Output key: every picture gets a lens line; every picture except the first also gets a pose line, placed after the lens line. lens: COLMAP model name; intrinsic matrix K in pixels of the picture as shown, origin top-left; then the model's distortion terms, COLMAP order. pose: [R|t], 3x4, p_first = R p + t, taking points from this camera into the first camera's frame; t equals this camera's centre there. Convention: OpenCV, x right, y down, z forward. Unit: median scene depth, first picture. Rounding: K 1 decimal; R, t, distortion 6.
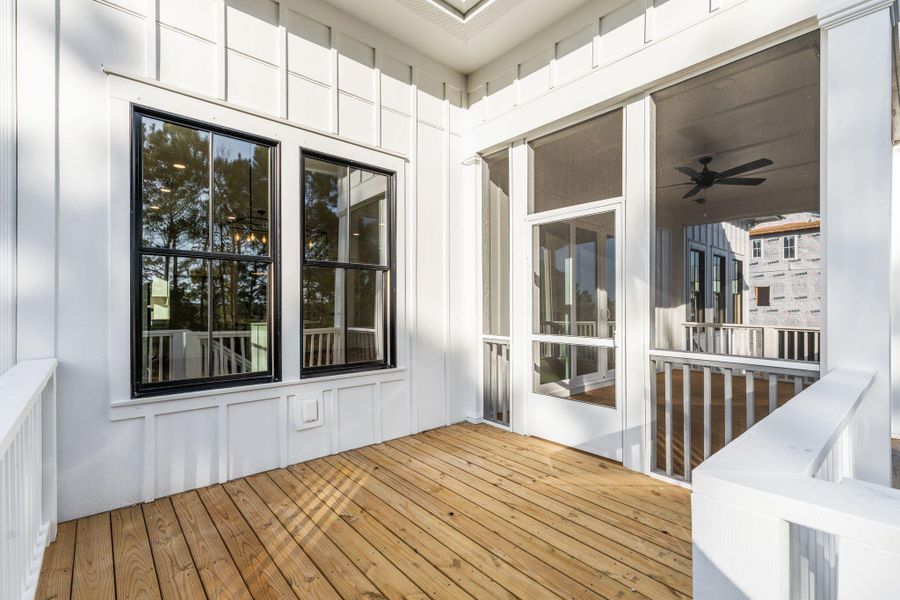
lens RADIAL K [[407.4, 0, 450.4], [0, 407.4, 310.6], [0, 0, 1]] dist [0.001779, 0.000238]
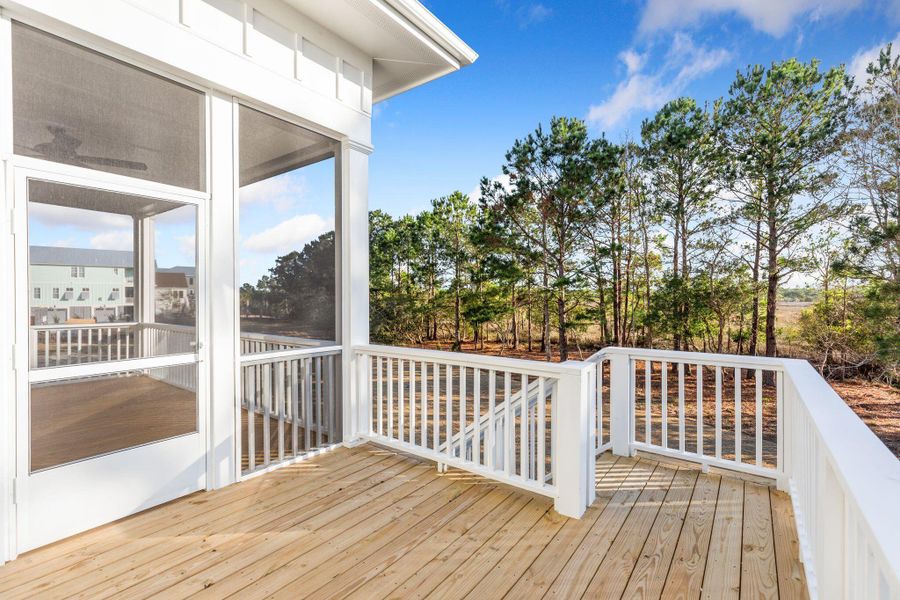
lens RADIAL K [[402.4, 0, 452.3], [0, 402.4, 303.2], [0, 0, 1]] dist [0.001604, 0.000357]
pose [[-0.215968, -0.020039, 0.976195, -0.575821], [0.012498, 0.999651, 0.023285, -0.051332], [-0.976321, 0.017229, -0.215642, 0.677697]]
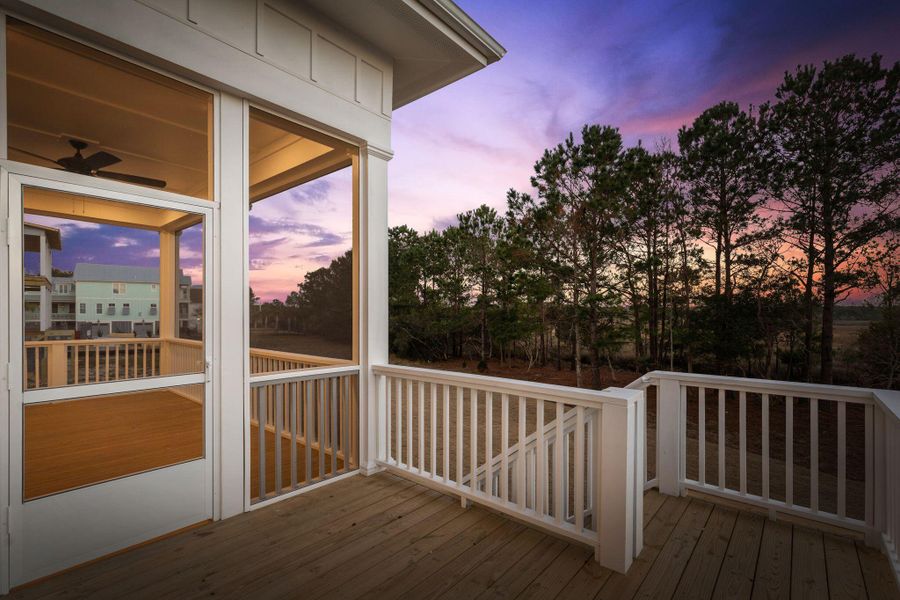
lens RADIAL K [[407.4, 0, 450.4], [0, 407.4, 310.6], [0, 0, 1]] dist [0.001779, 0.000238]
pose [[-0.147509, 0.001420, 0.989060, -0.499144], [0.009133, 0.999958, -0.000074, -0.051383], [-0.989018, 0.009022, -0.147516, 0.658678]]
